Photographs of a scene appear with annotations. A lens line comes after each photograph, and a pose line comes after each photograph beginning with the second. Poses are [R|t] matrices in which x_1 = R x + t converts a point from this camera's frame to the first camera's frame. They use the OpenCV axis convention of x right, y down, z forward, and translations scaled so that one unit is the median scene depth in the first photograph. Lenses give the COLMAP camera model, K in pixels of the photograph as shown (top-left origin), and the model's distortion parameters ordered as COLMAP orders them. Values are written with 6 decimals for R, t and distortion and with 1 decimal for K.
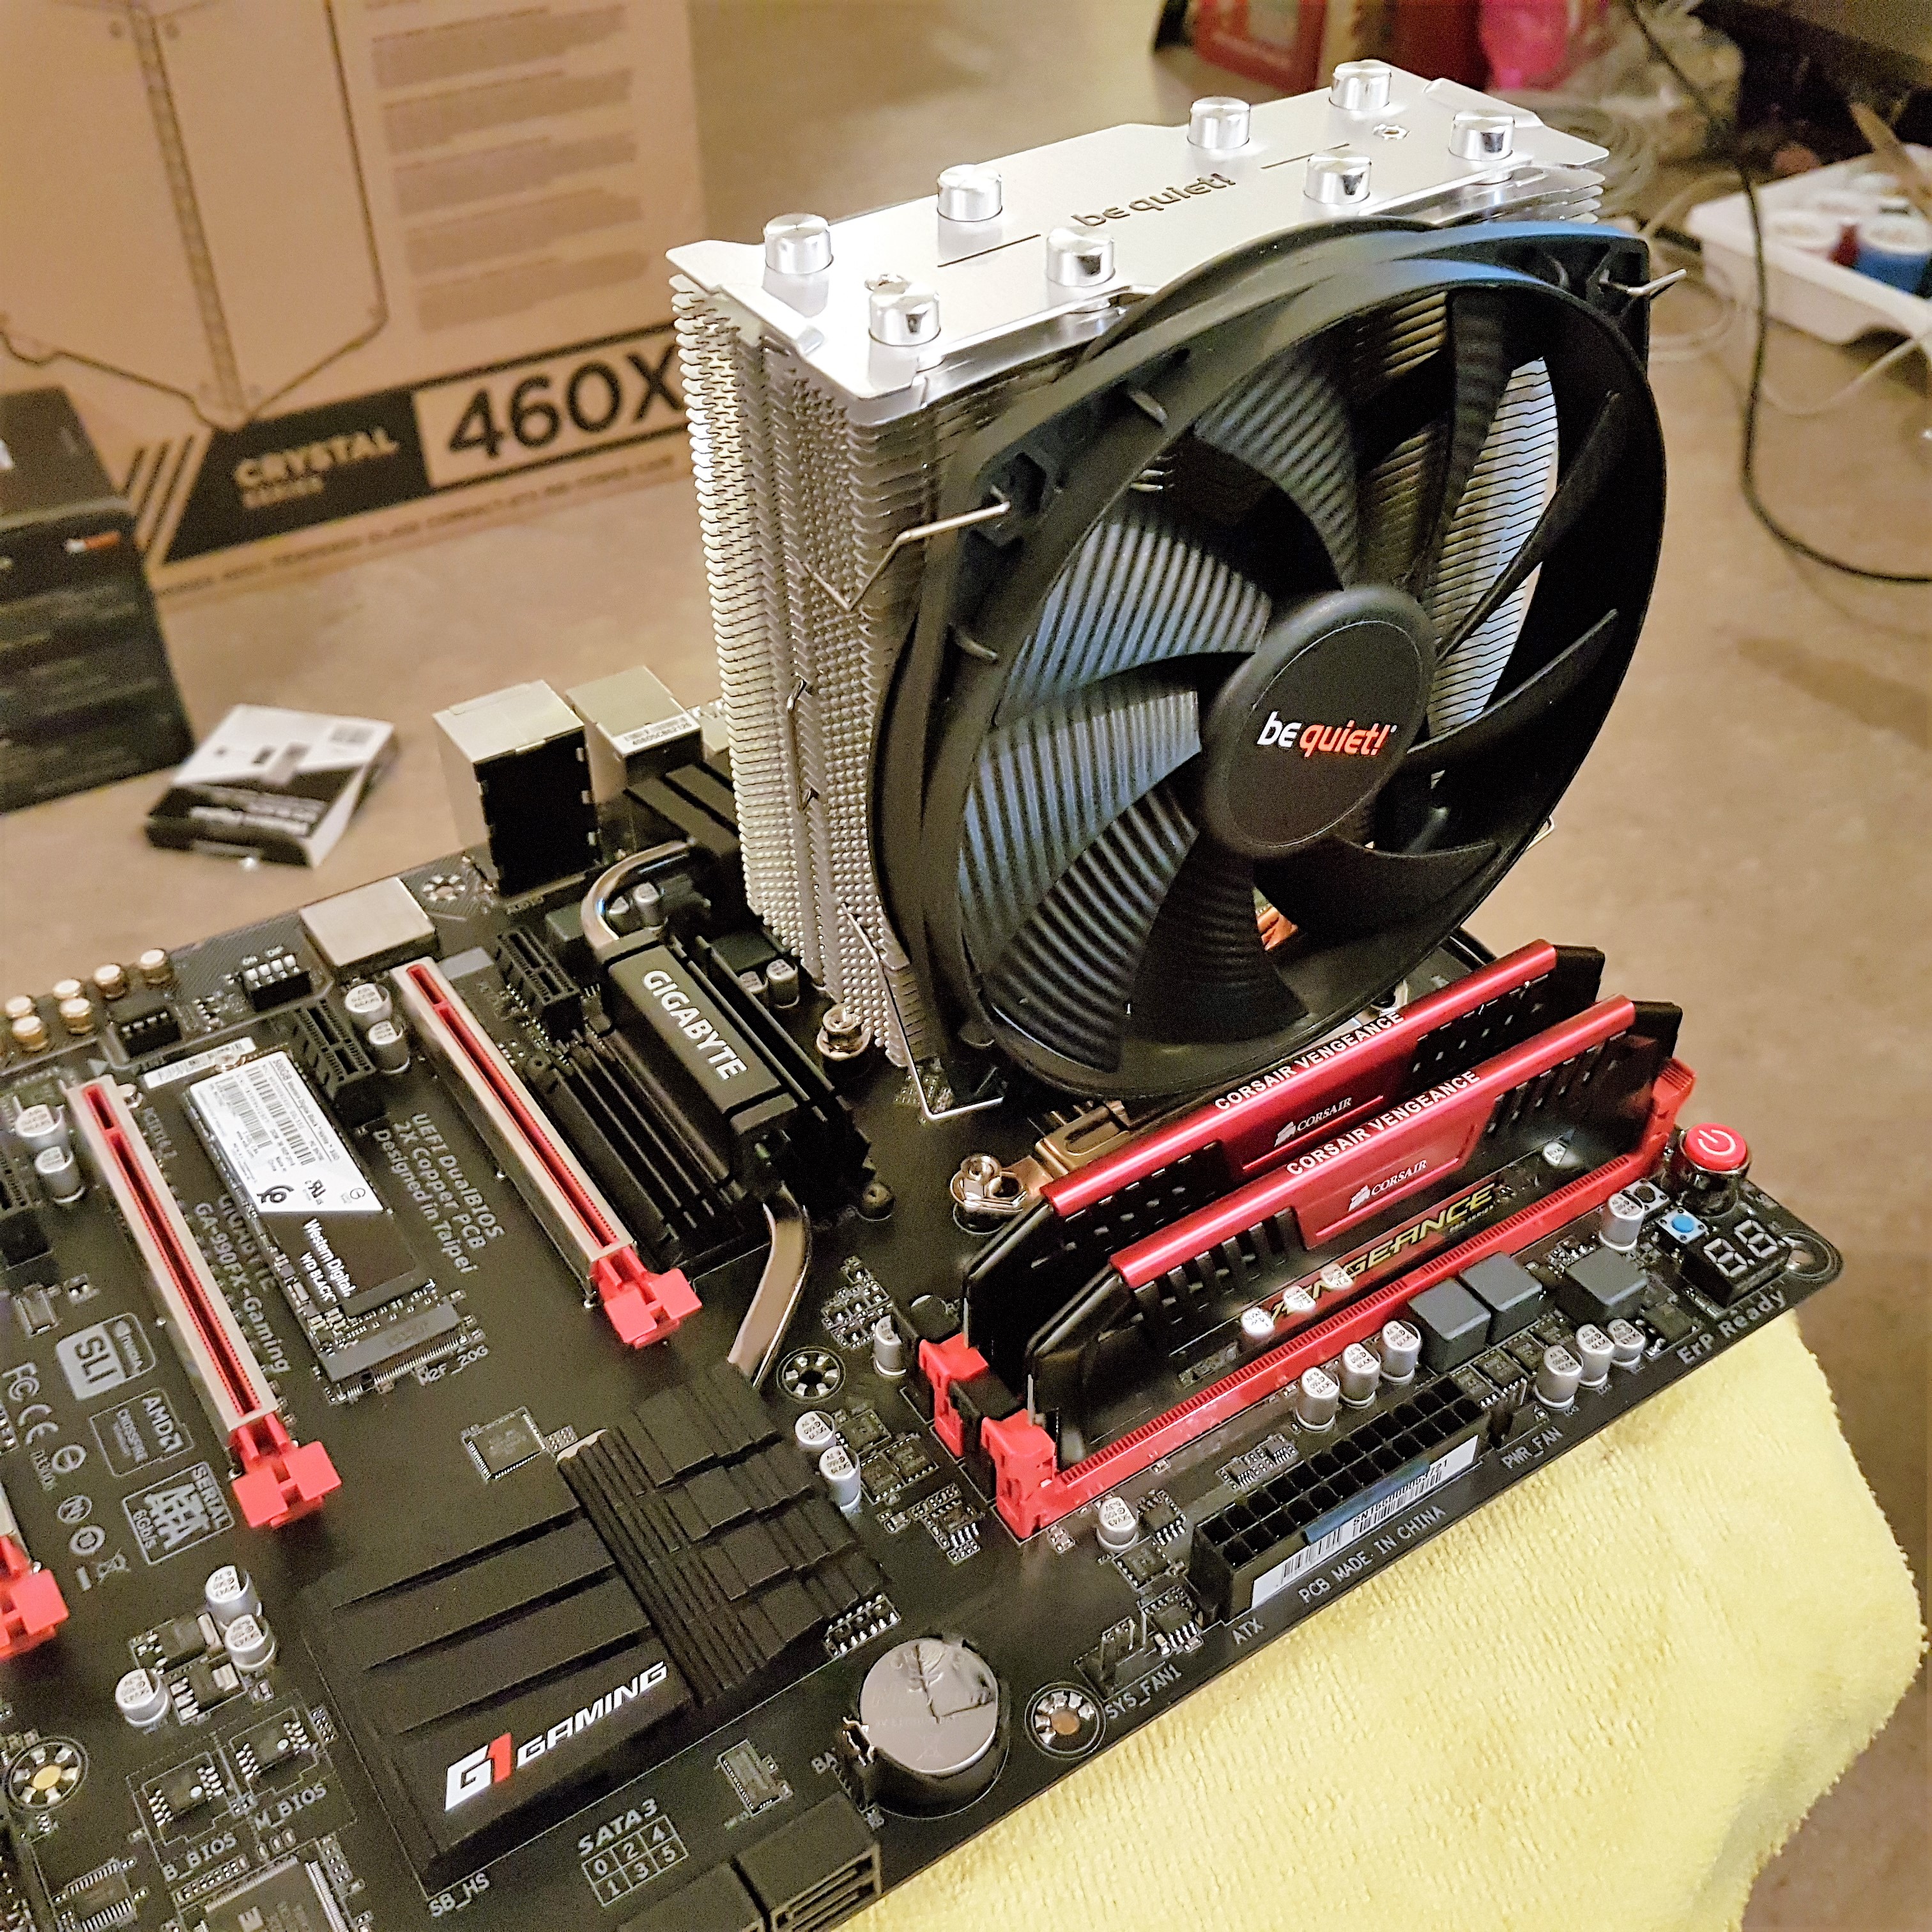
lens RADIAL K [[2089.3, 0, 971.7], [0, 2089.3, 916.5], [0, 0, 1]] dist [0.185250, -0.420984]
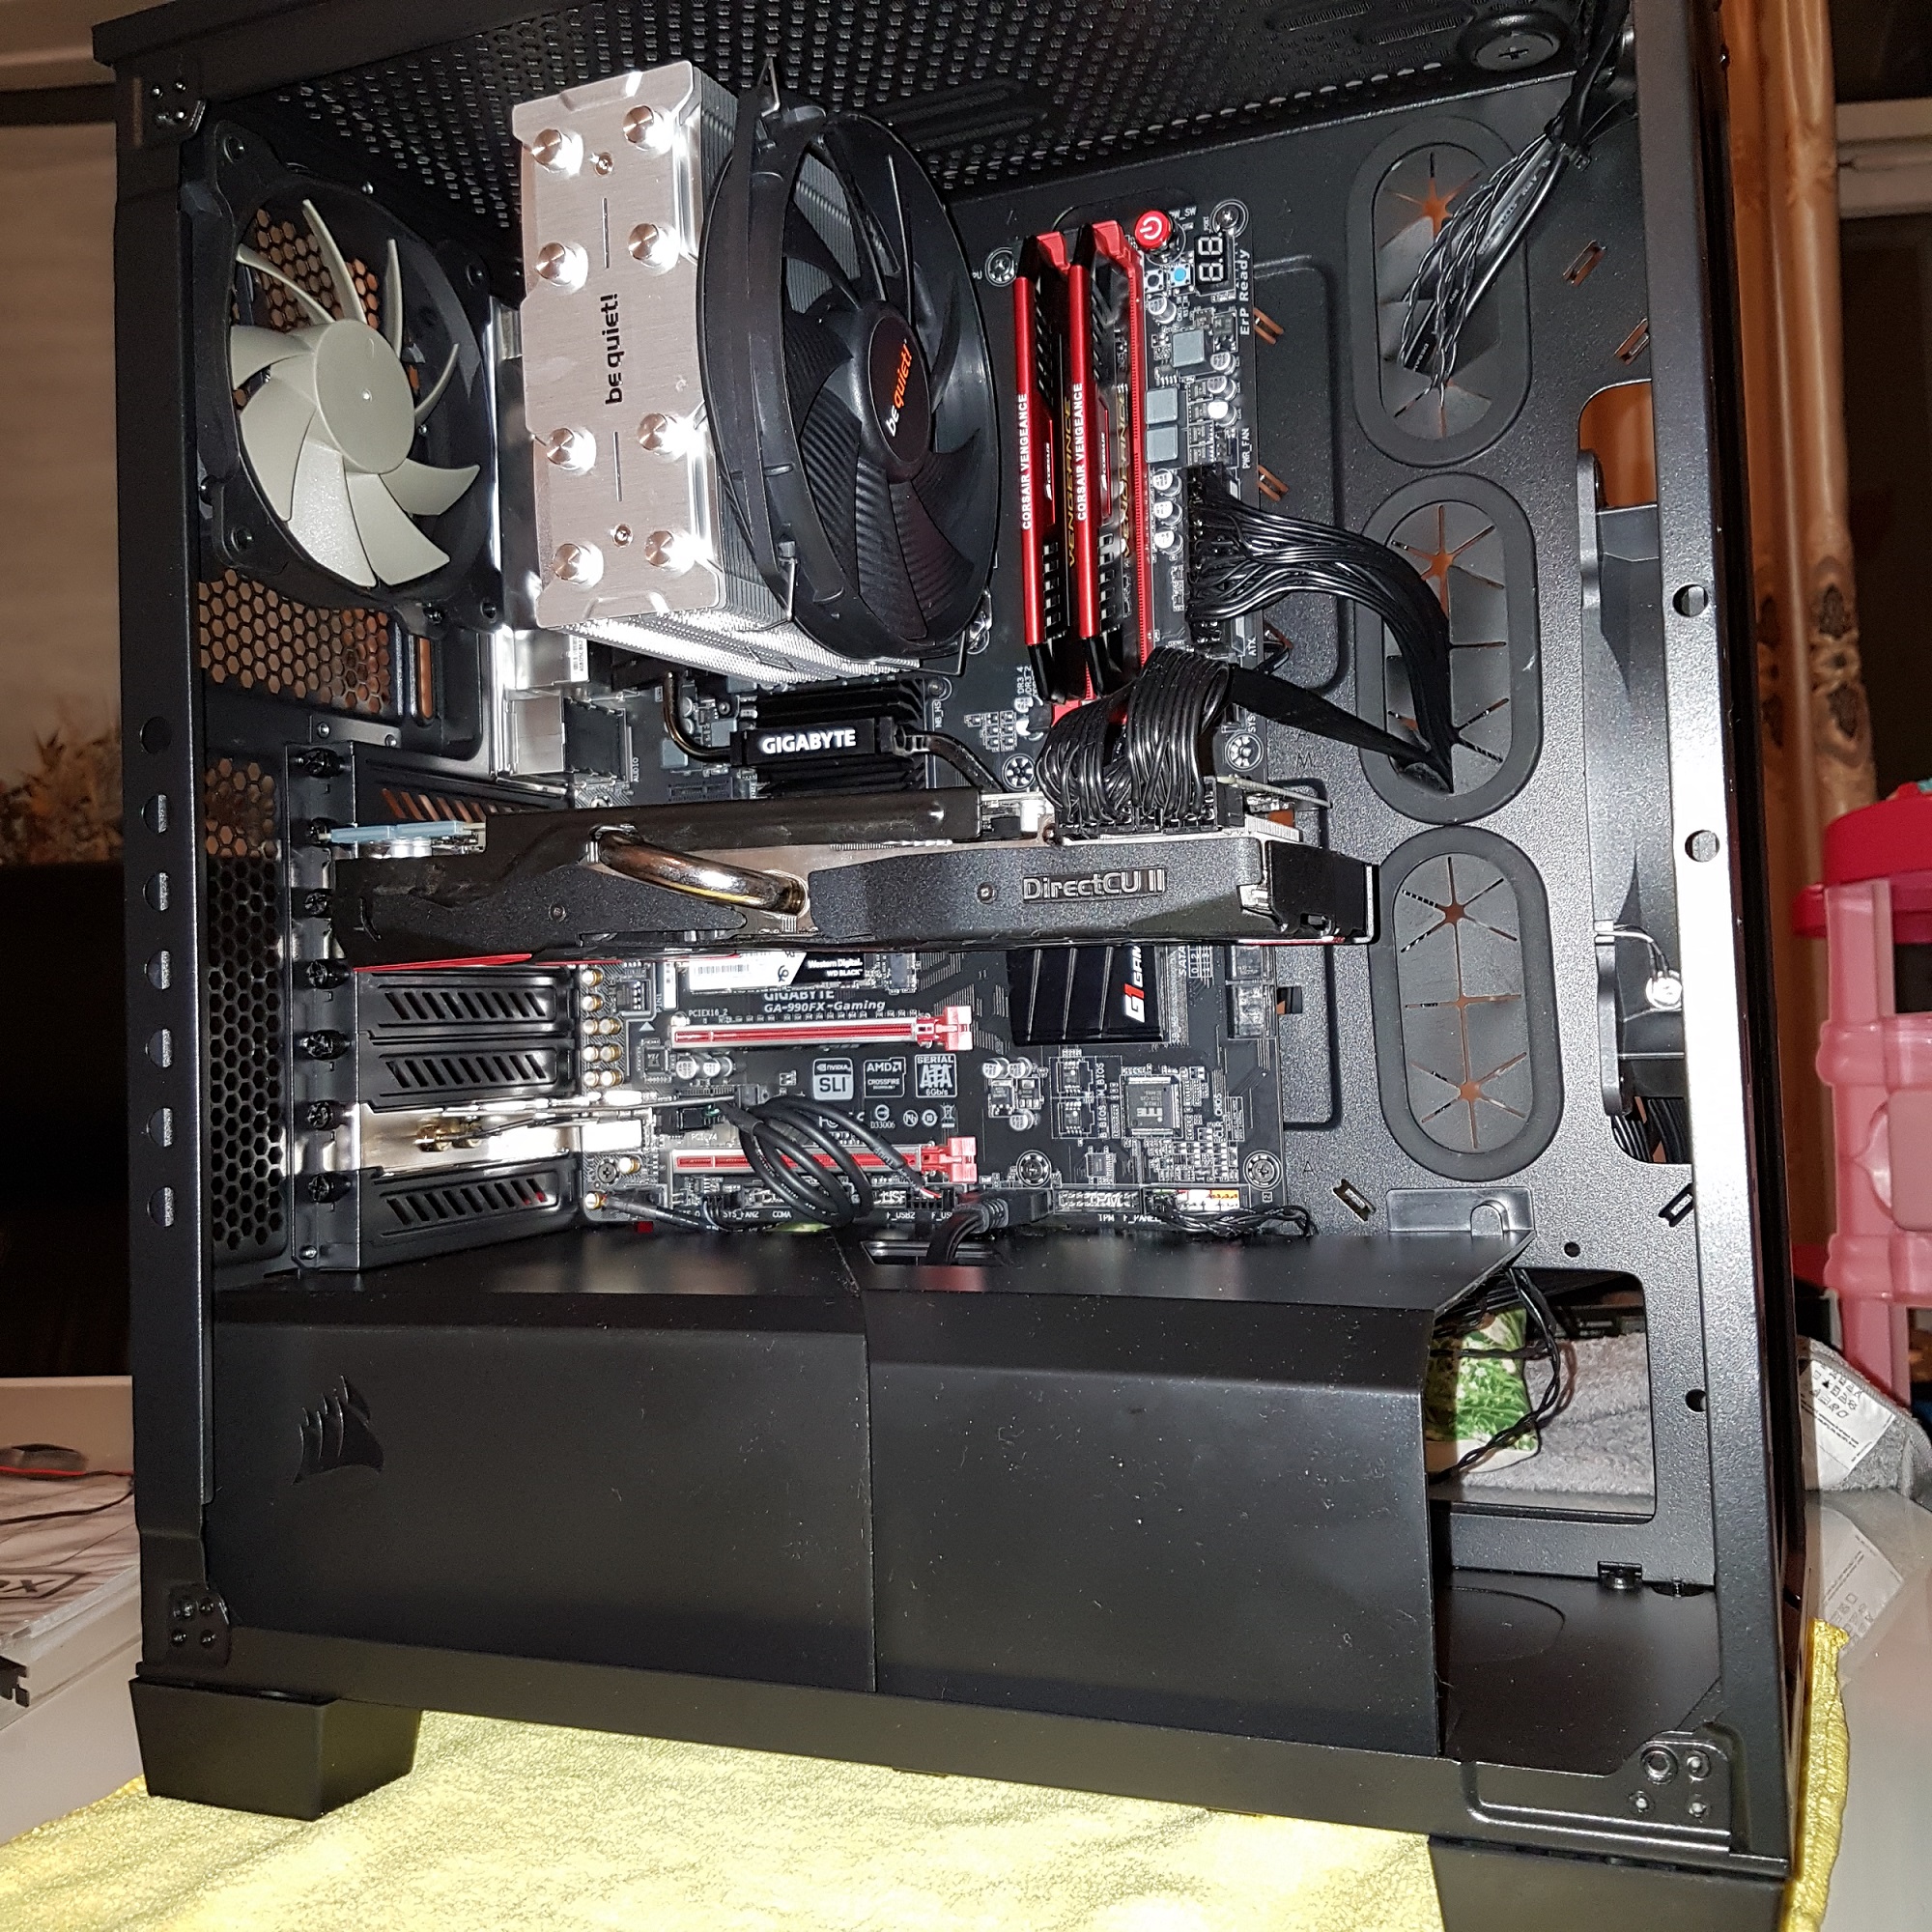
lens RADIAL K [[2094.9, 0, 966.0], [0, 2094.9, 966.0], [0, 0, 1]] dist [0.197509, -0.463004]
pose [[0.478945, -0.855325, -0.197561, 0.124452], [0.811257, 0.345282, 0.471849, -0.653351], [-0.335370, -0.386262, 0.859260, -0.669788]]
